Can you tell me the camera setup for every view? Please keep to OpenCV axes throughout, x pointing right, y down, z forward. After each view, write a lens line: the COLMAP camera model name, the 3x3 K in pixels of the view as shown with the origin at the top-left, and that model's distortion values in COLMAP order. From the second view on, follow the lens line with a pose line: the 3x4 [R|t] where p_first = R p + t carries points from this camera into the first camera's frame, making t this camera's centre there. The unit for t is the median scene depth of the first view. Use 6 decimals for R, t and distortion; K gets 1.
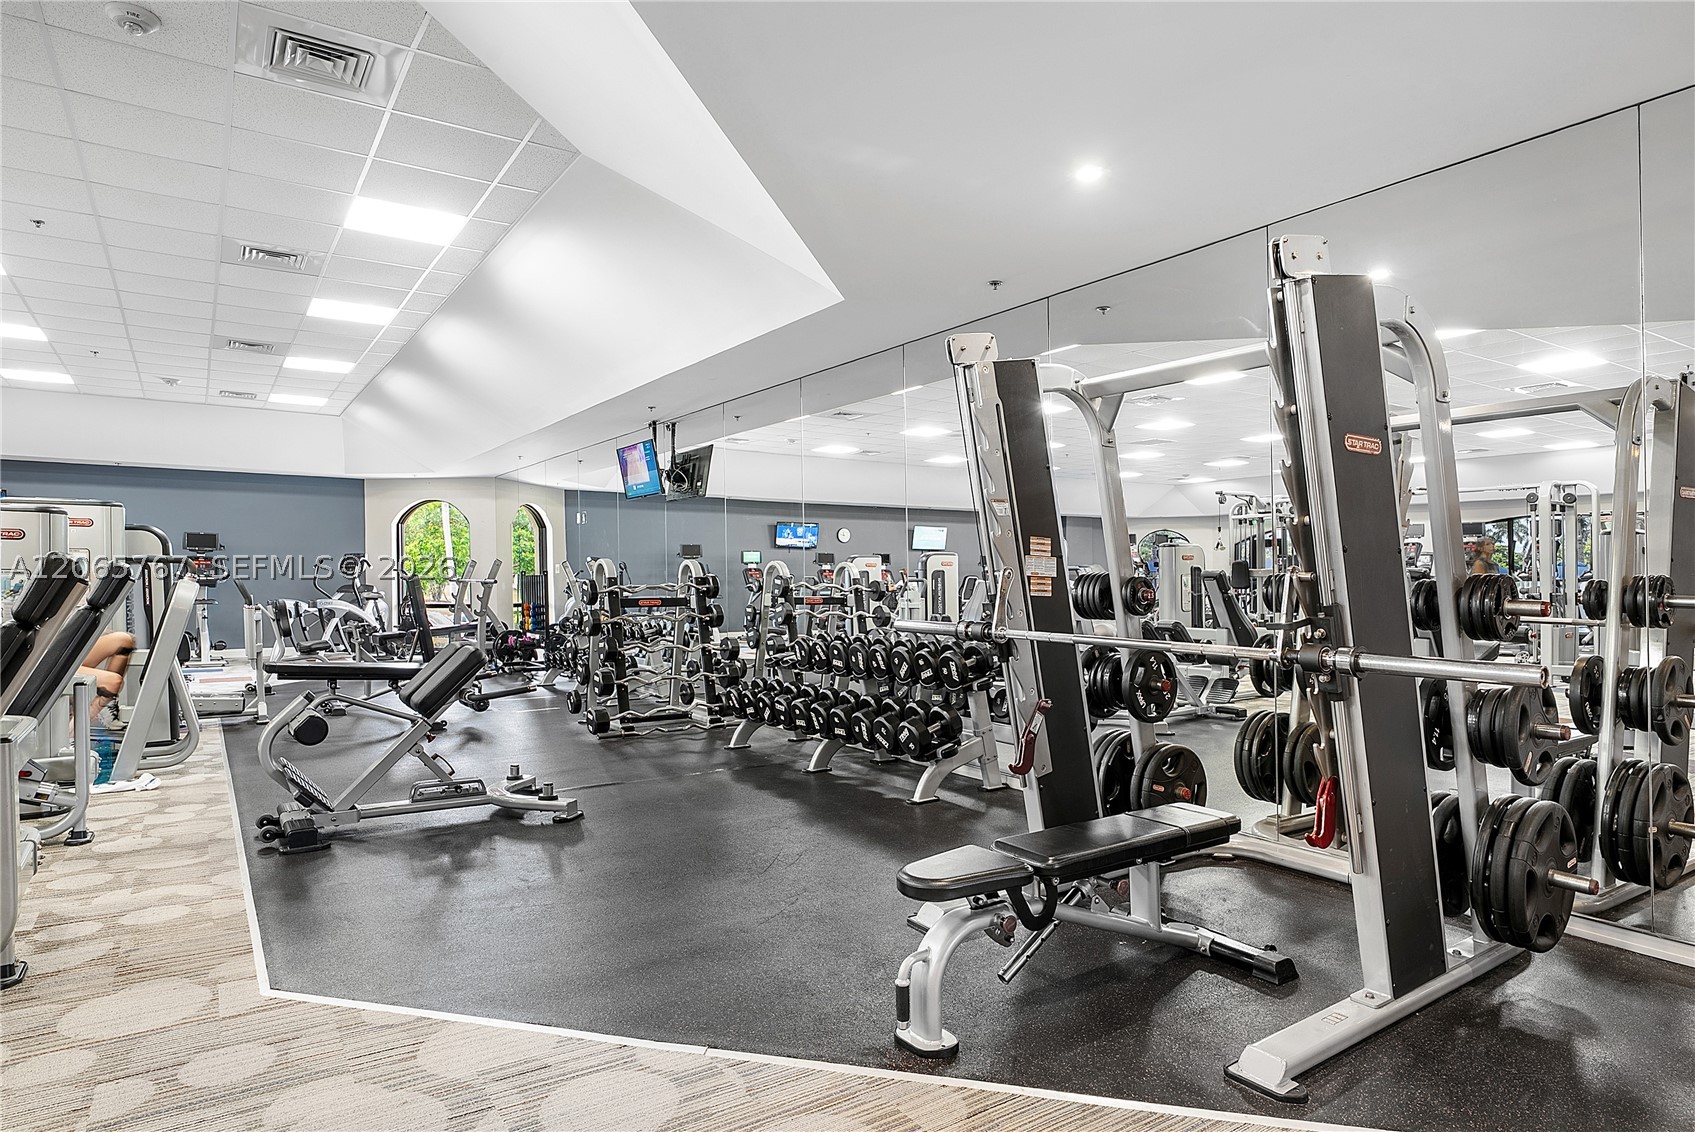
lens RADIAL K [[962.9, 0, 843.9], [0, 962.9, 573.1], [0, 0, 1]] dist [-0.003918, -0.000252]
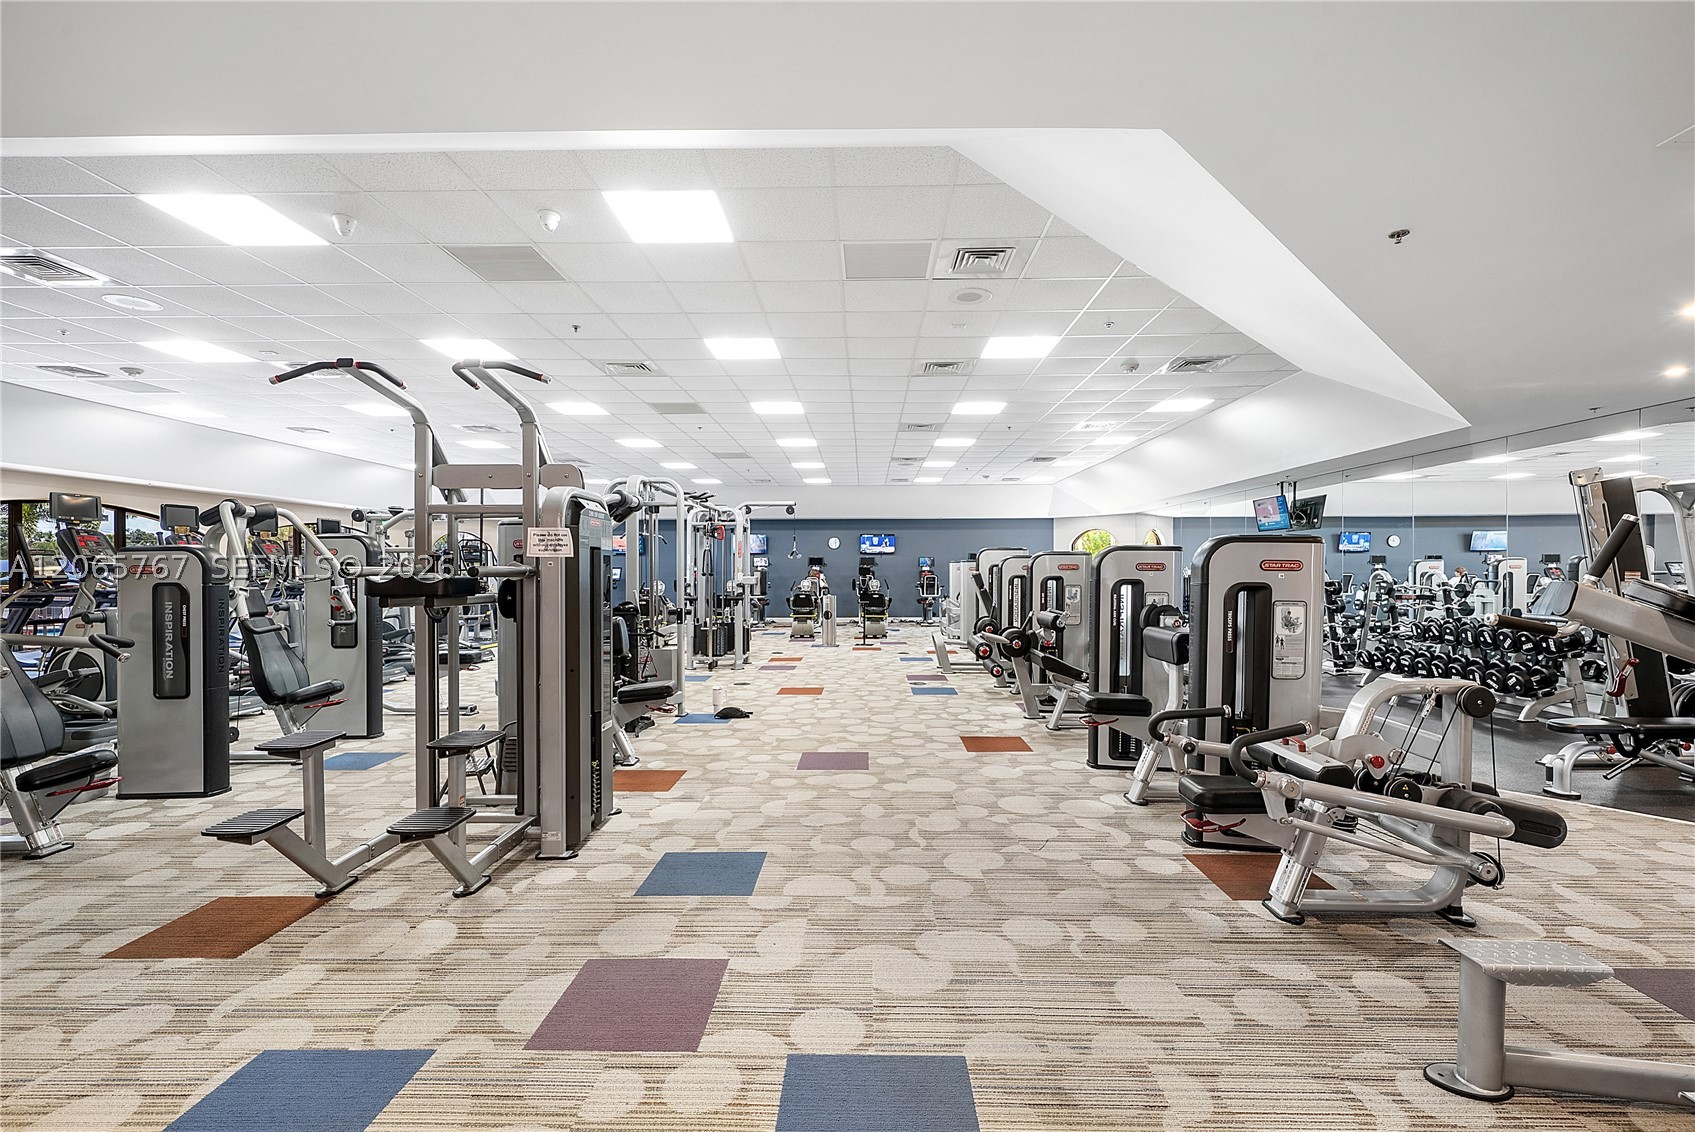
lens RADIAL K [[723.5, 0, 880.0], [0, 723.5, 588.8], [0, 0, 1]] dist [0.003816, 0.000078]
pose [[0.830890, 0.011922, -0.556309, -0.099885], [0.004907, 0.999575, 0.028750, -0.022895], [0.556415, -0.026618, 0.830478, -0.437557]]
